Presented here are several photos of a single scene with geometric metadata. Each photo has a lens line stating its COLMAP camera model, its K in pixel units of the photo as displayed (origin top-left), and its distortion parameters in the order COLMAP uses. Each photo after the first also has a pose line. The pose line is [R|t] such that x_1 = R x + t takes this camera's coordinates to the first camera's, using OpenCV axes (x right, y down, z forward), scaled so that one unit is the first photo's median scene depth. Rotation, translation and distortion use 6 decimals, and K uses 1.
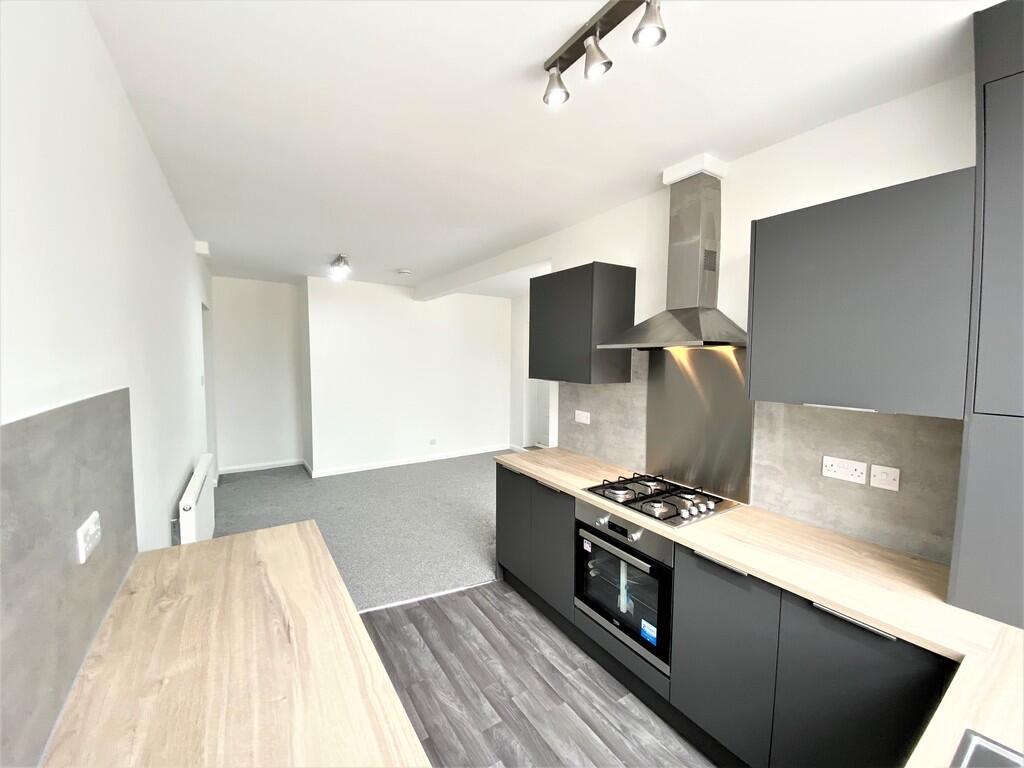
lens RADIAL K [[411.1, 0, 511.5], [0, 411.1, 381.1], [0, 0, 1]] dist [-0.008556, -0.007388]
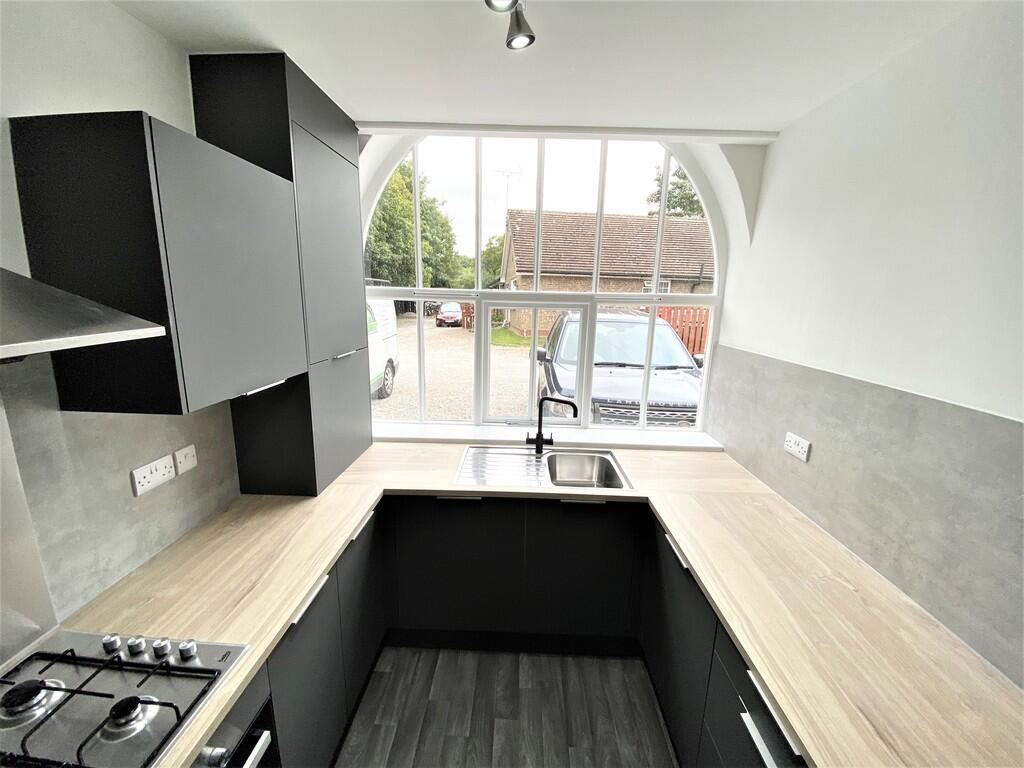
lens RADIAL K [[411.1, 0, 515.1], [0, 411.1, 382.7], [0, 0, 1]] dist [-0.008556, -0.007388]
pose [[-0.822604, -0.134317, 0.552523, -0.193309], [0.017192, 0.965381, 0.260278, -0.154676], [-0.568355, 0.223604, -0.791817, 1.175690]]
